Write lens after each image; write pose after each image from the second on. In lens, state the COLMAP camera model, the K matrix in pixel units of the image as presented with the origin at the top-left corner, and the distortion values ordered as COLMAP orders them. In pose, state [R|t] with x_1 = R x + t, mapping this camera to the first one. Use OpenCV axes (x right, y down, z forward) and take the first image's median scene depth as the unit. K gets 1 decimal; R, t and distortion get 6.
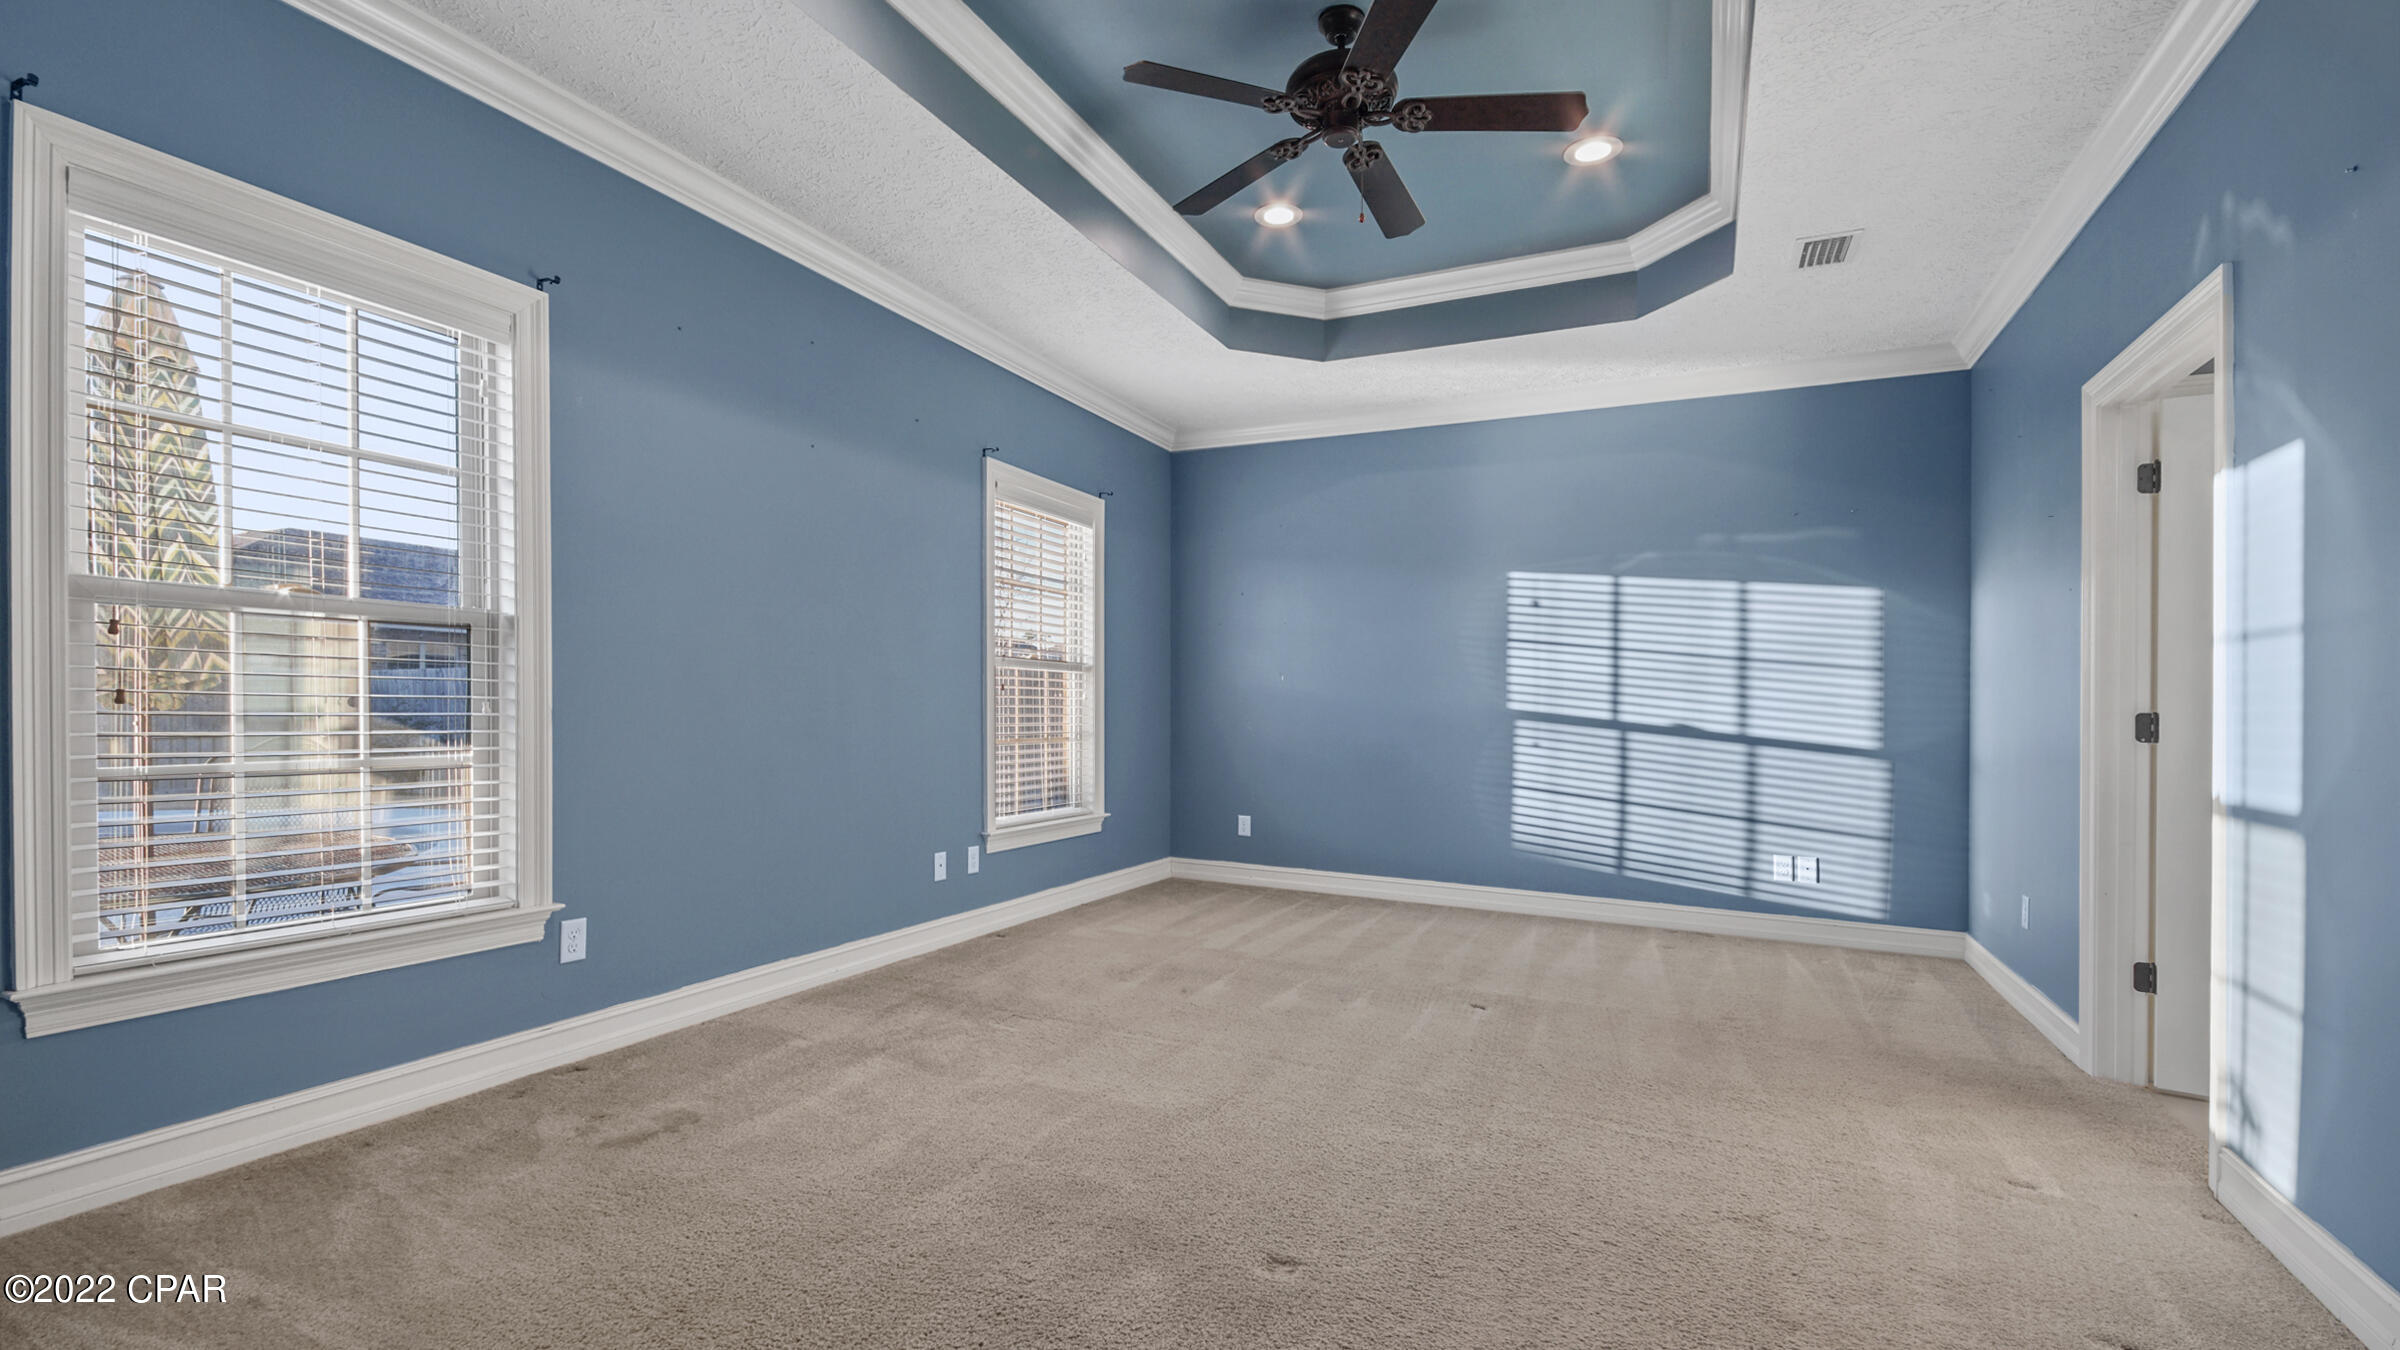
lens RADIAL K [[1077.4, 0, 1214.9], [0, 1077.4, 717.1], [0, 0, 1]] dist [0.040560, -0.025023]
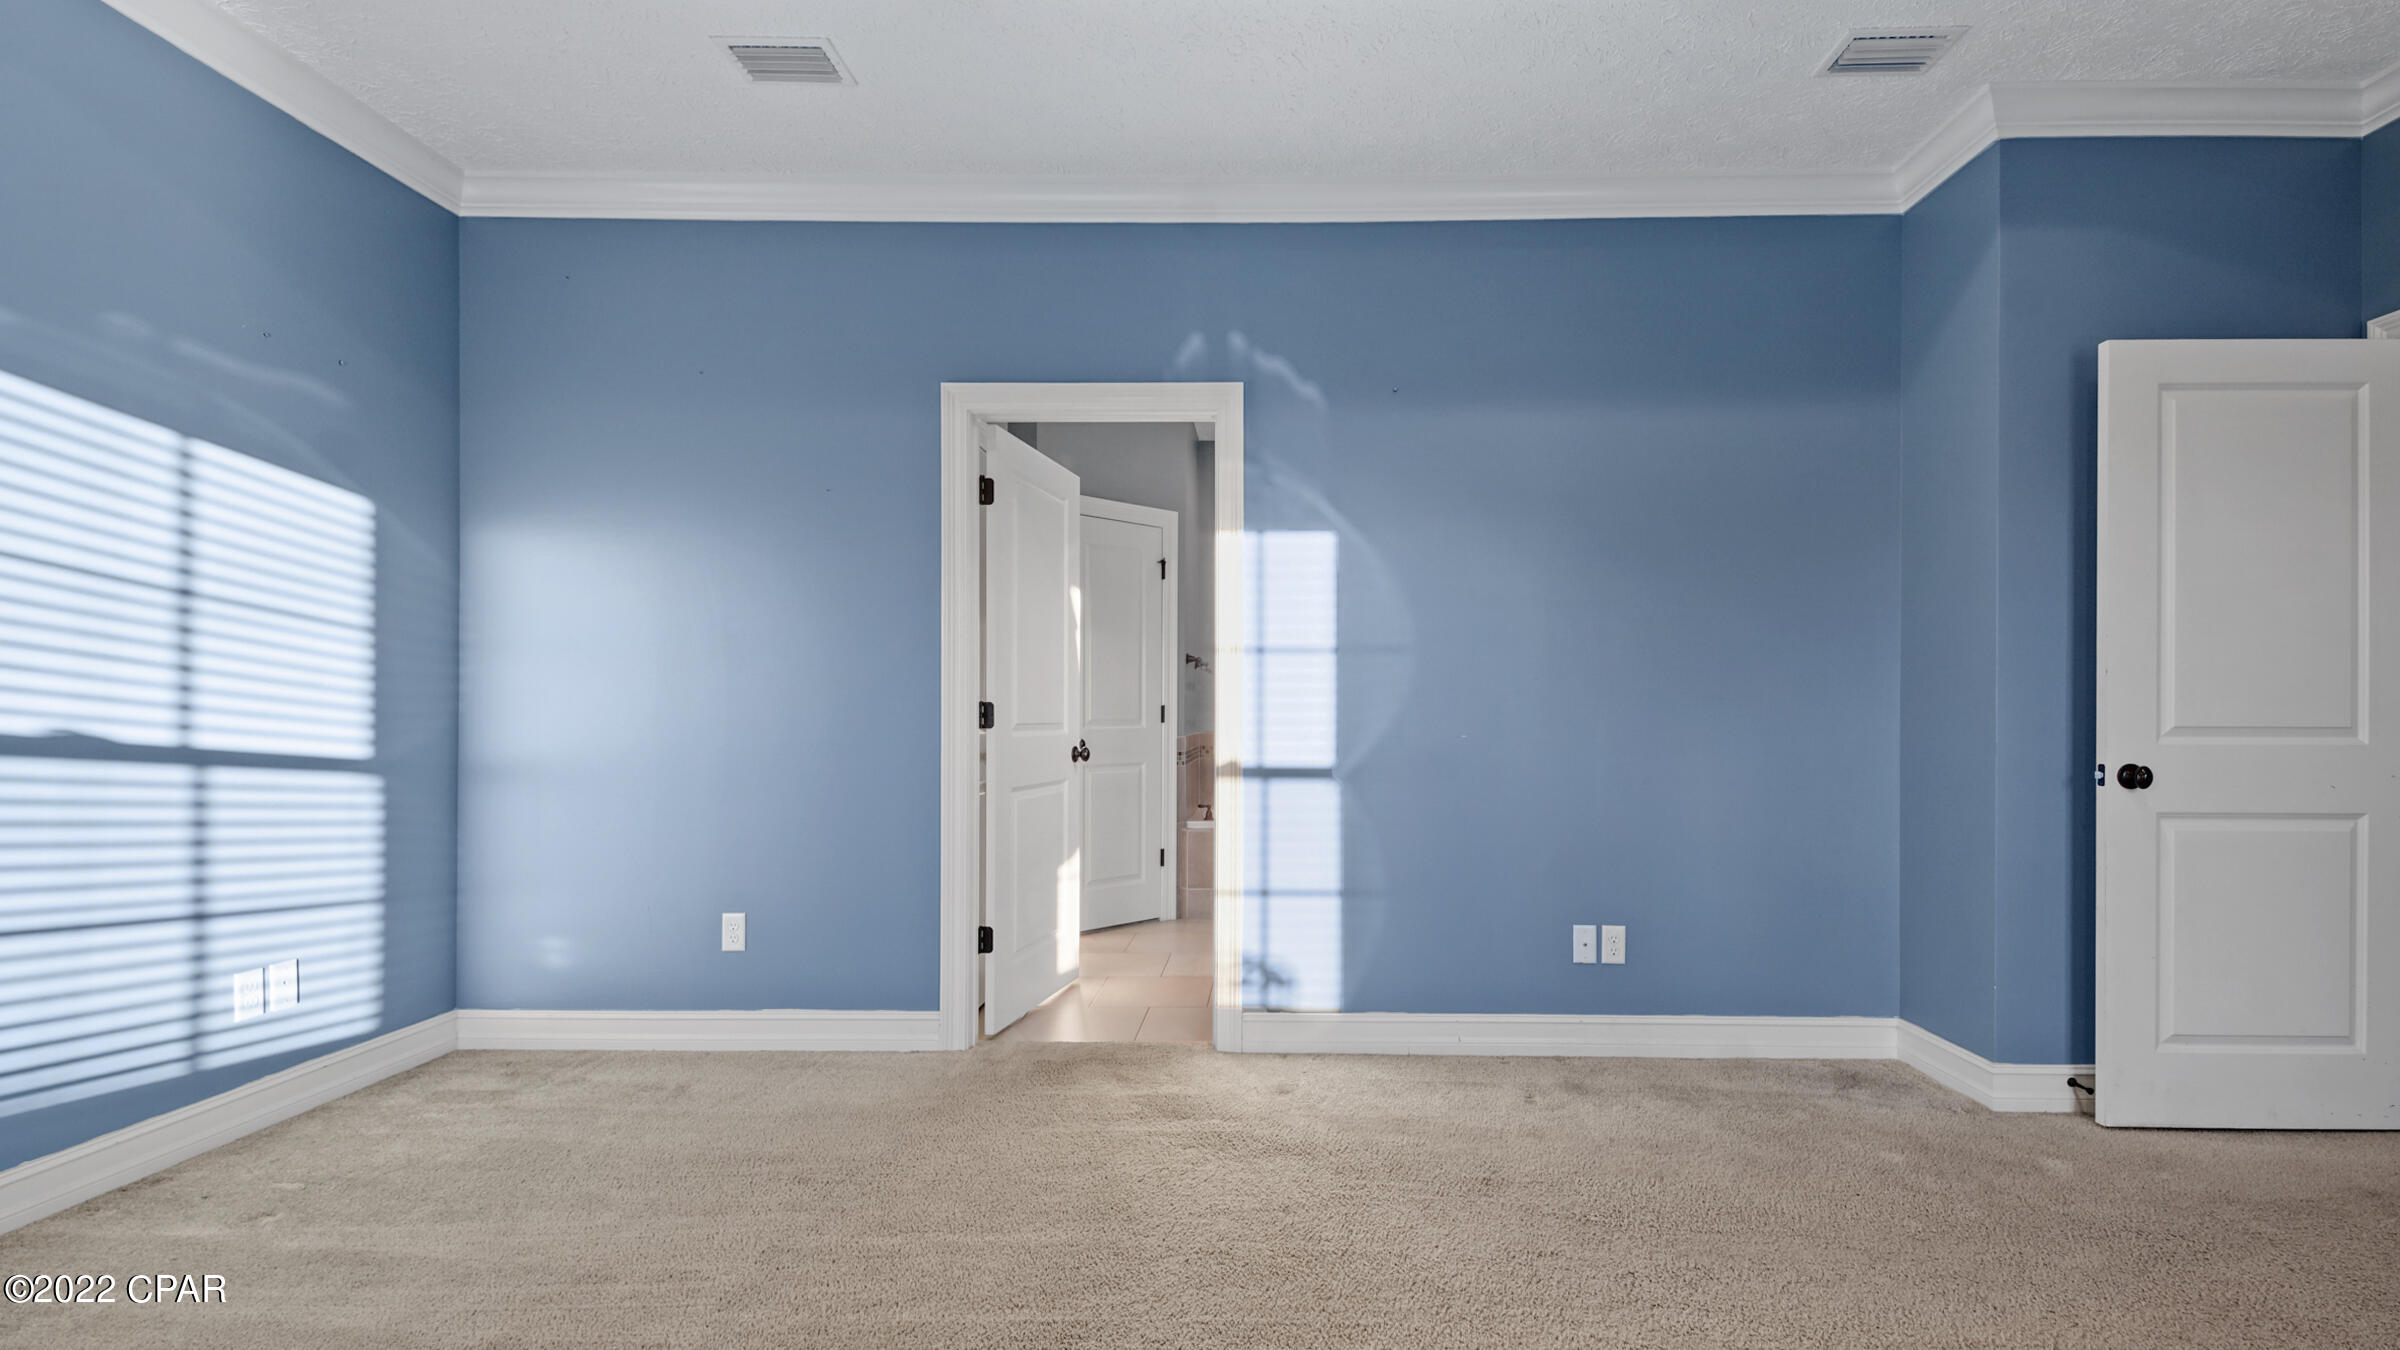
lens RADIAL K [[1123.8, 0, 1264.0], [0, 1123.8, 701.8], [0, 0, 1]] dist [0.046104, -0.026488]
pose [[-0.435477, -0.009154, 0.900154, -0.196724], [-0.000389, 0.999950, 0.009981, -0.009700], [-0.900200, 0.003996, -0.435458, 0.801668]]
